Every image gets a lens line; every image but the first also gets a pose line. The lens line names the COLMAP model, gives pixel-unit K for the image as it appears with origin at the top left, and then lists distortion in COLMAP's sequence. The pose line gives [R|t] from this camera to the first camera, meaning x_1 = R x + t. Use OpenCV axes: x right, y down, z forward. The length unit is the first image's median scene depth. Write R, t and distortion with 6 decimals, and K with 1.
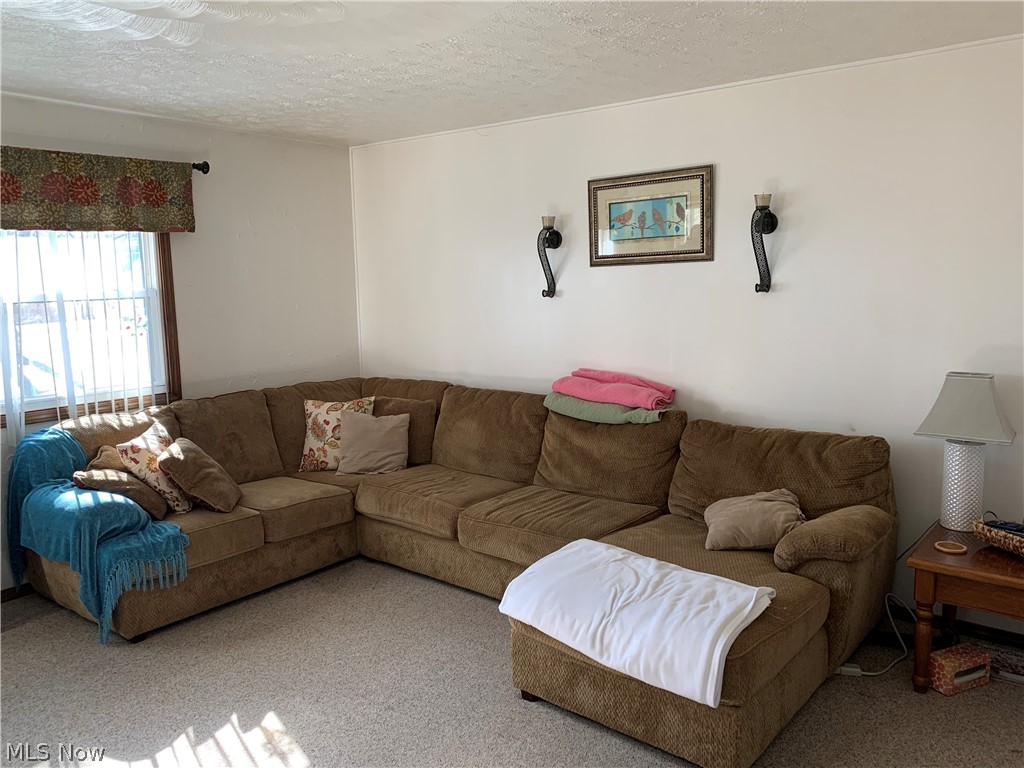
lens RADIAL K [[760.2, 0, 512.0], [0, 760.2, 384.0], [0, 0, 1]] dist [0.000880, -0.000187]
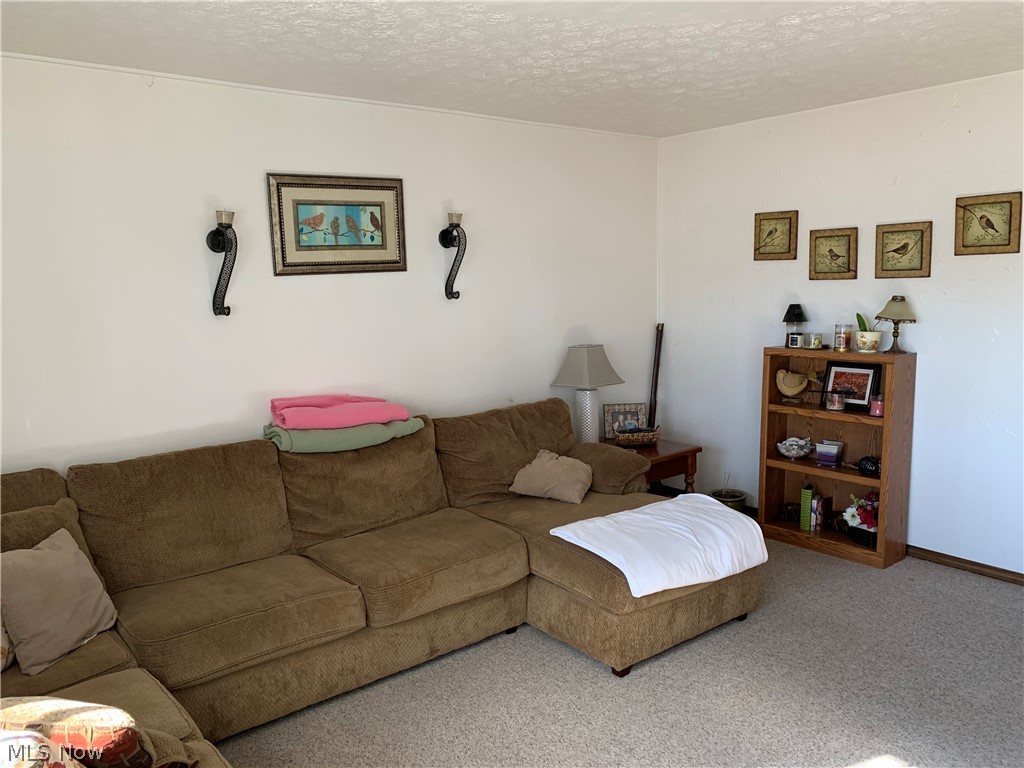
lens RADIAL K [[786.4, 0, 512.0], [0, 786.4, 384.0], [0, 0, 1]] dist [0.058107, -0.000044]
pose [[0.215289, -0.132419, 0.967531, -0.745751], [0.148521, 0.983678, 0.101581, -0.092869], [-0.965190, 0.121829, 0.231442, 0.597657]]
